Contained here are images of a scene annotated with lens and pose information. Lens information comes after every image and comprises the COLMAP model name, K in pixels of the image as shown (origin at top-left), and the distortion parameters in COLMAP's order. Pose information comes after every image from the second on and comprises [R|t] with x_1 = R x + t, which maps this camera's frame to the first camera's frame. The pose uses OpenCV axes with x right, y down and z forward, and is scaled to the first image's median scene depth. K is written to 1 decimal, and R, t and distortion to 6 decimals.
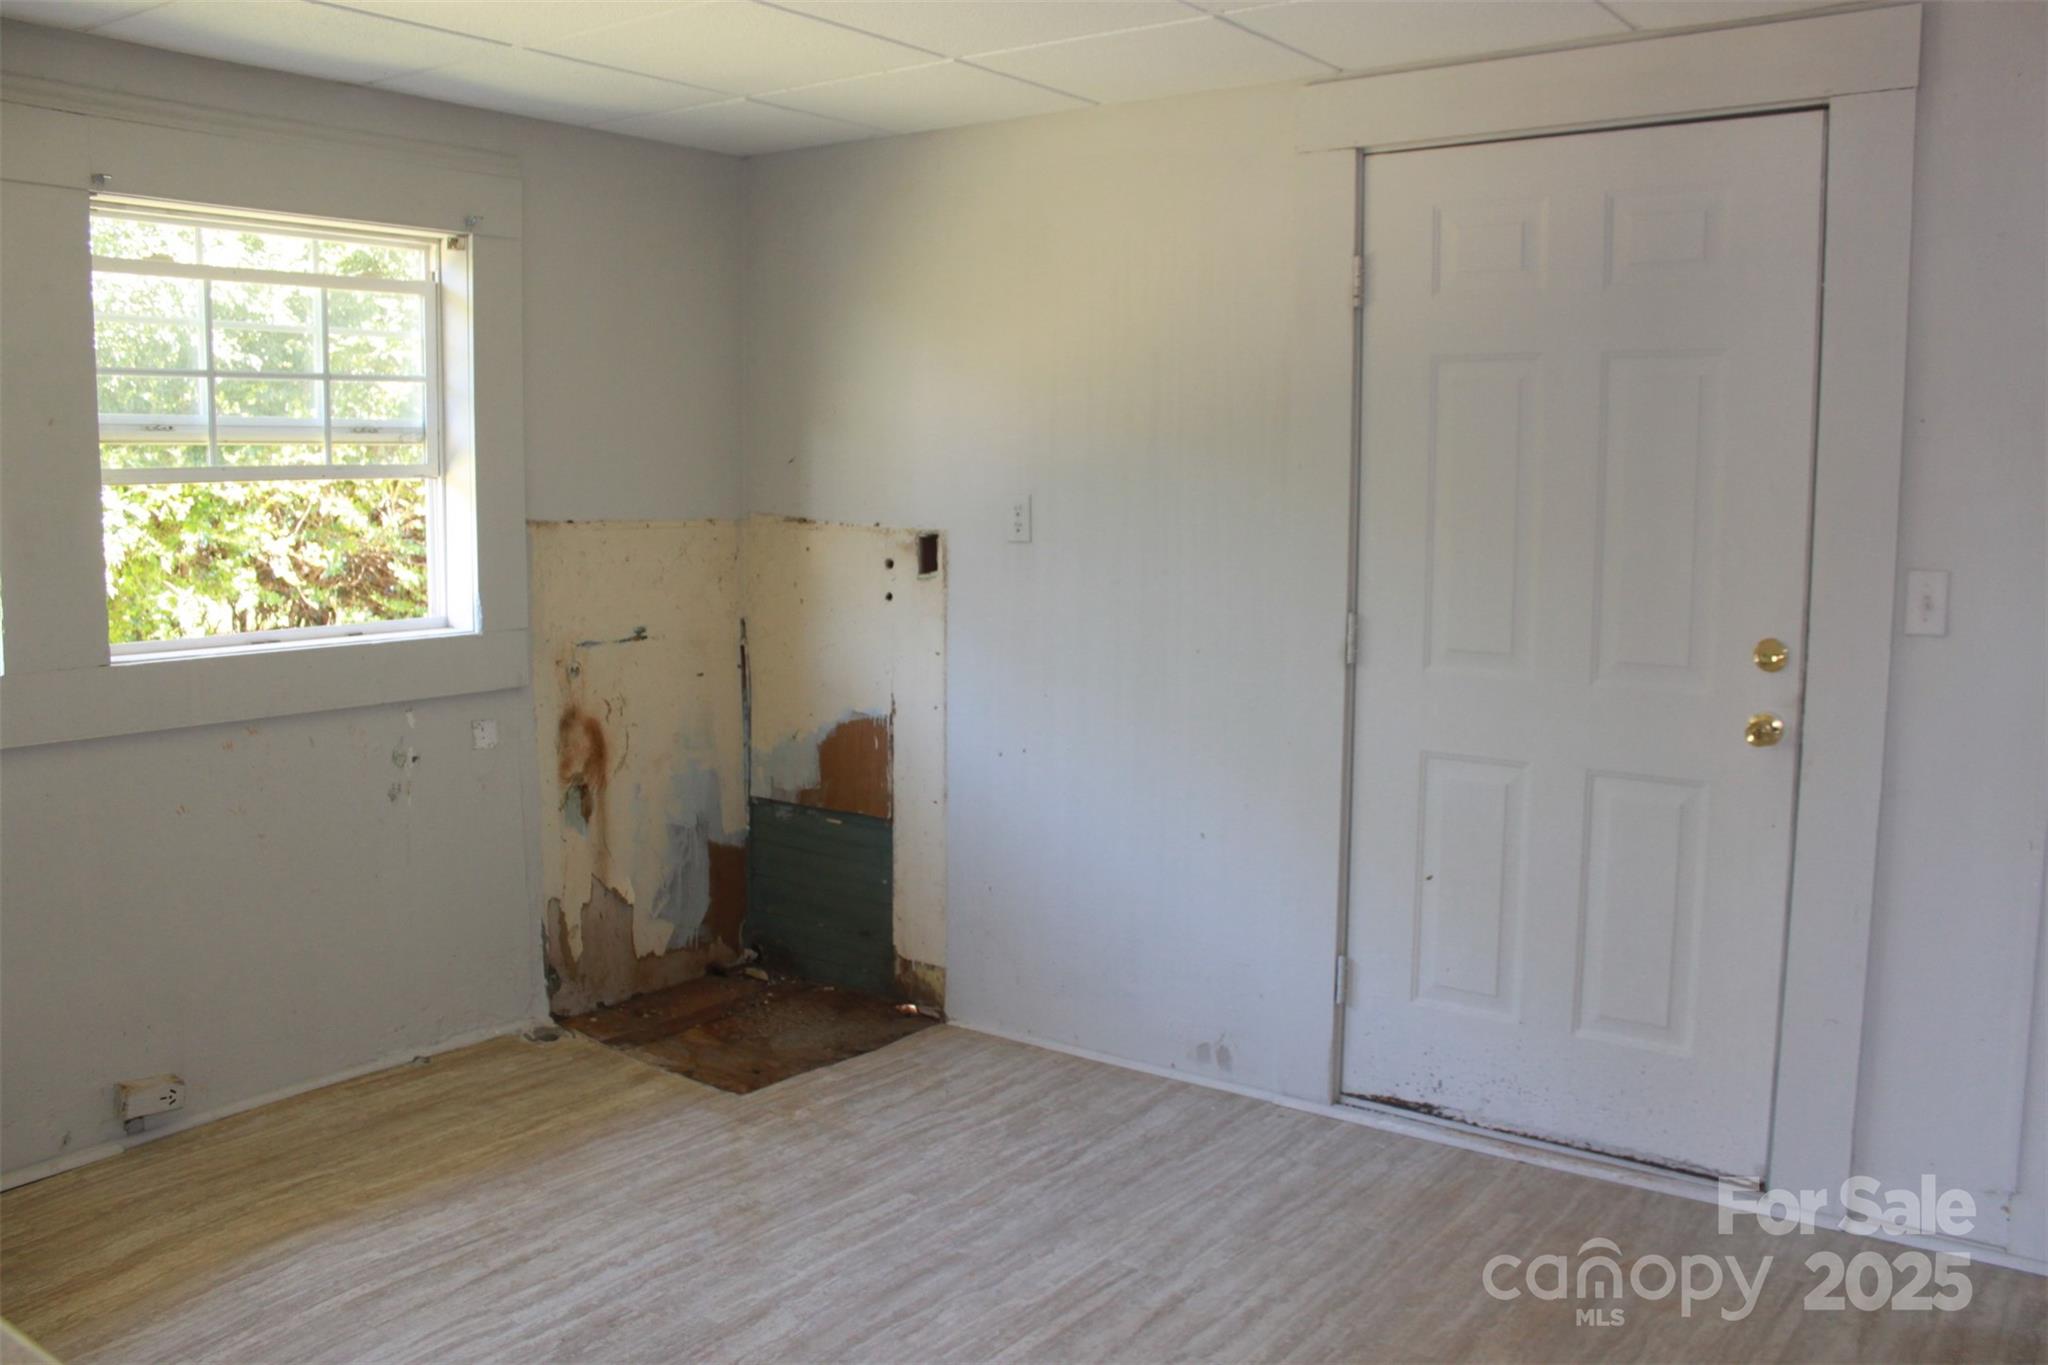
lens RADIAL K [[1681.3, 0, 1027.1], [0, 1681.3, 665.9], [0, 0, 1]] dist [-0.154176, 0.127711]
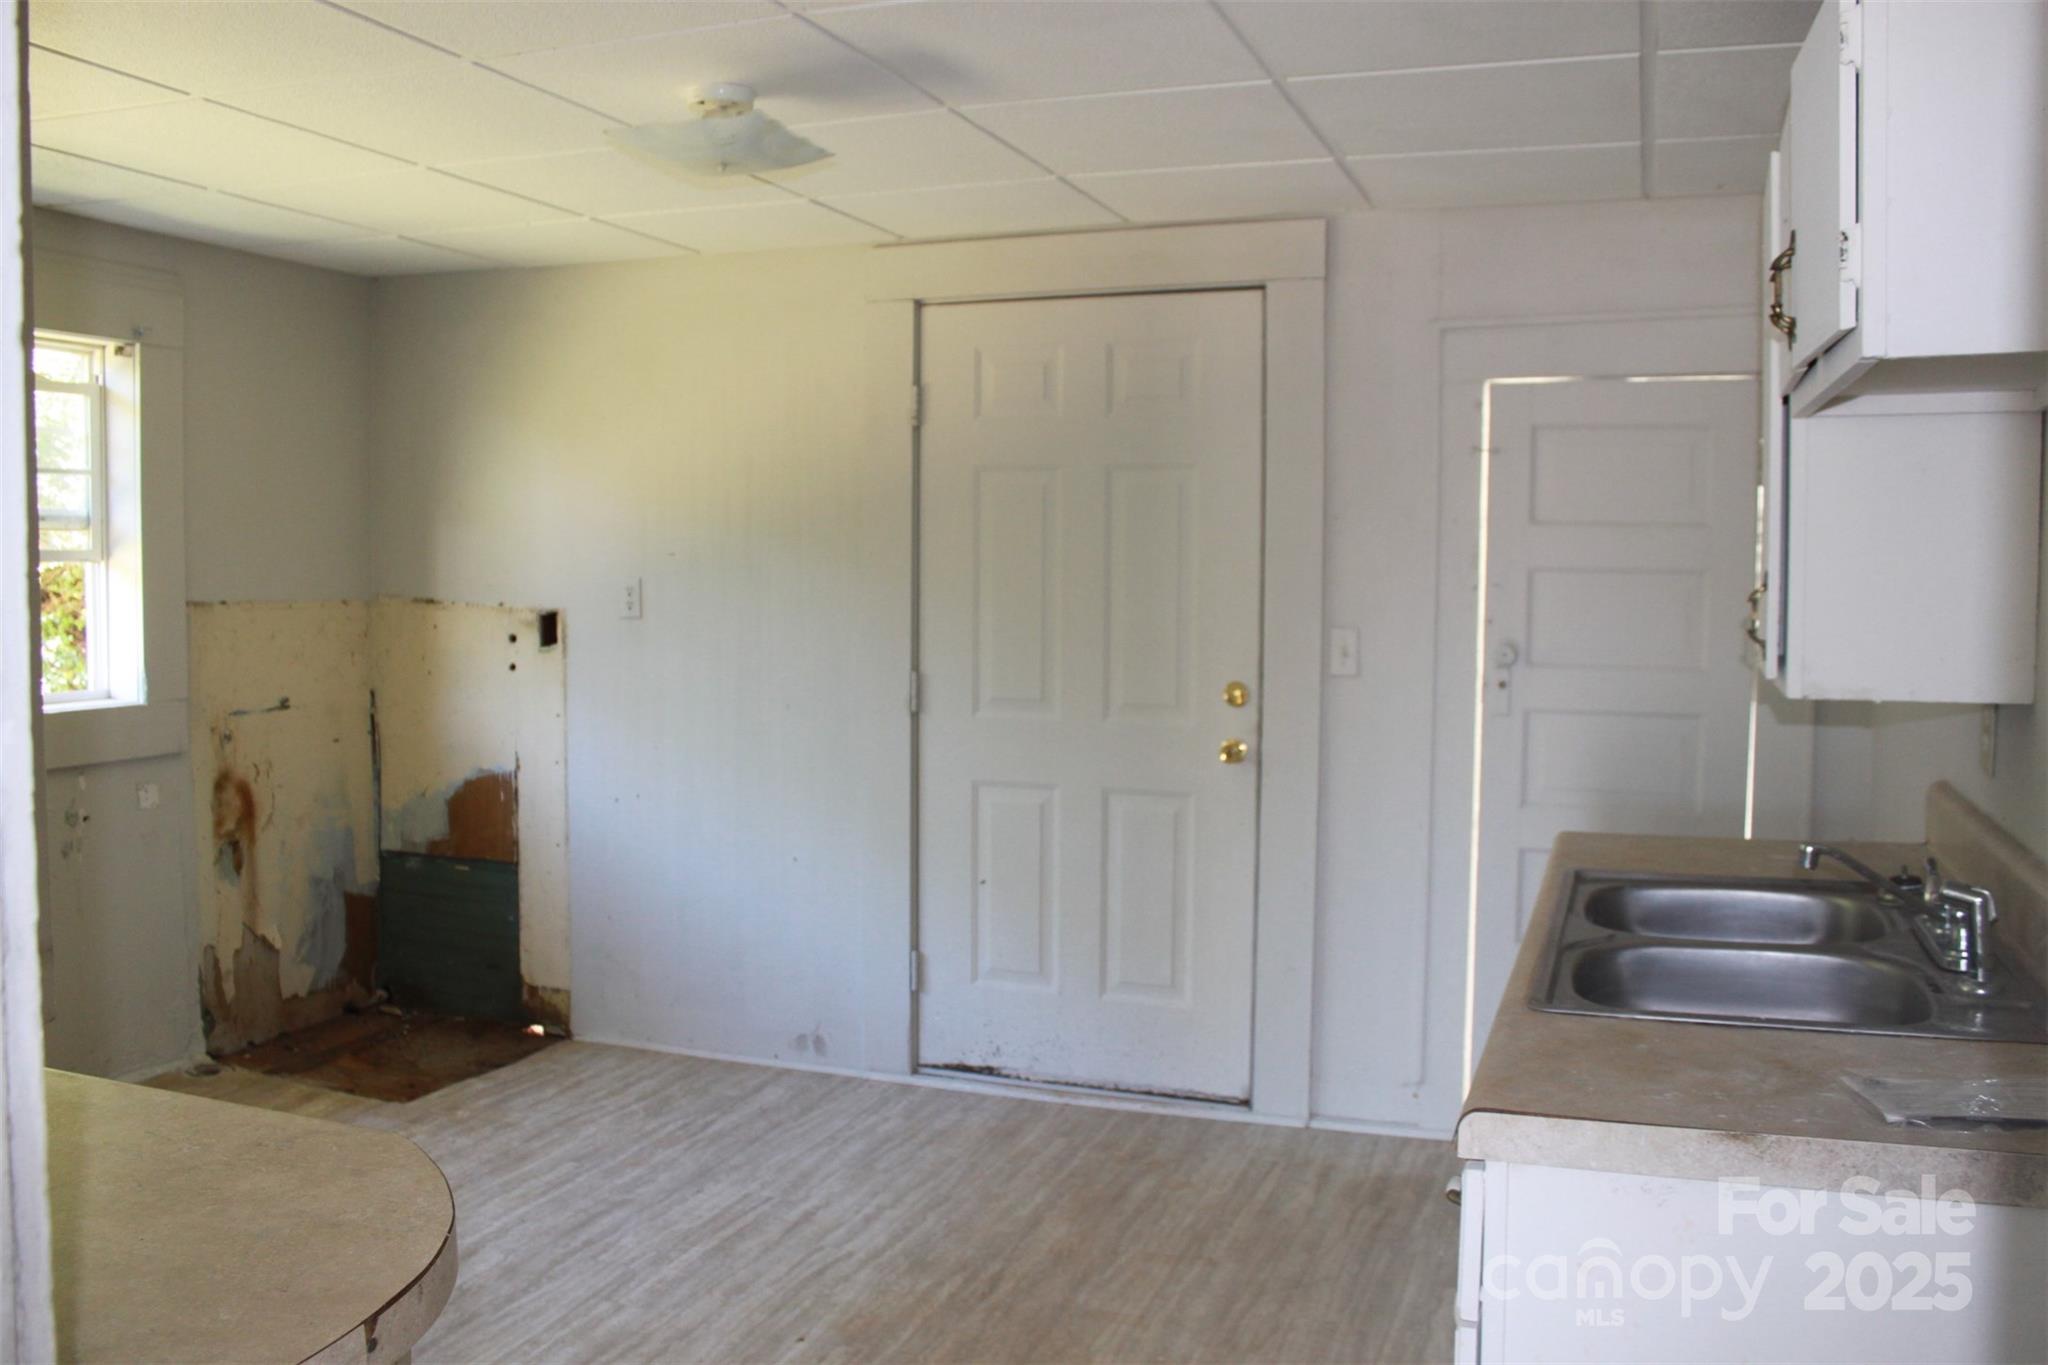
lens RADIAL K [[1699.1, 0, 1027.3], [0, 1699.1, 665.9], [0, 0, 1]] dist [-0.165168, 0.139733]
pose [[0.958296, -0.015186, 0.285374, -0.083937], [0.029639, 0.998483, -0.046395, 0.025093], [-0.284237, 0.052919, 0.957293, -0.226986]]
